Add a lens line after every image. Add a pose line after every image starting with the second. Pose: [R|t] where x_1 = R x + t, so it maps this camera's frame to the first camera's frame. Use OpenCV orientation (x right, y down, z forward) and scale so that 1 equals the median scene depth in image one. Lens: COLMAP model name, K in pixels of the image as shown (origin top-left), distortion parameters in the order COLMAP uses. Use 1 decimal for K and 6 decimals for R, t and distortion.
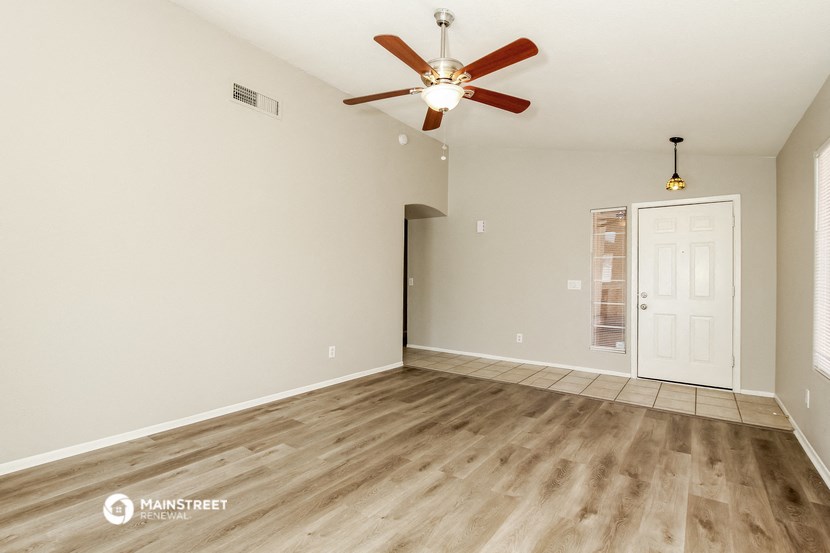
lens RADIAL K [[415.7, 0, 414.2], [0, 415.7, 276.4], [0, 0, 1]] dist [-0.001375, 0.002148]
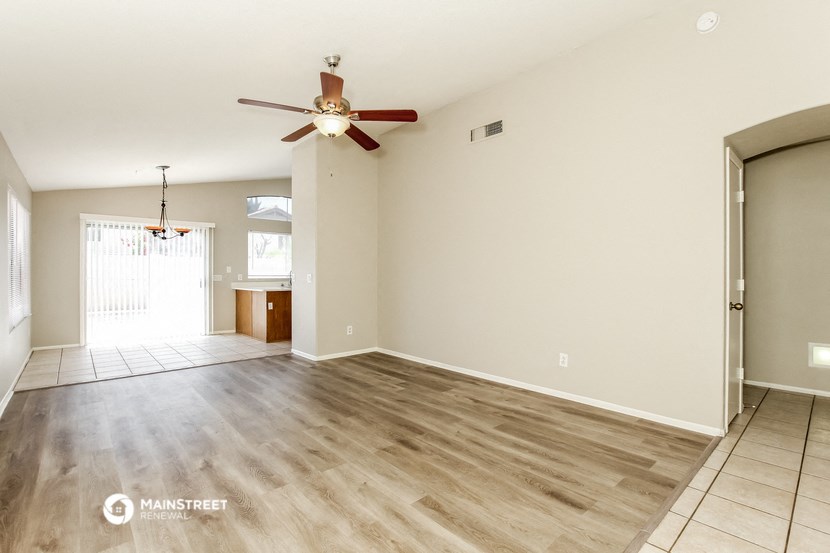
lens RADIAL K [[381.0, 0, 414.6], [0, 381.0, 279.0], [0, 0, 1]] dist [-0.004992, -0.000475]
pose [[-0.234768, -0.003179, -0.972046, 0.868256], [0.006790, 0.999965, -0.004911, 0.018440], [0.972028, -0.007753, -0.234738, 1.188592]]
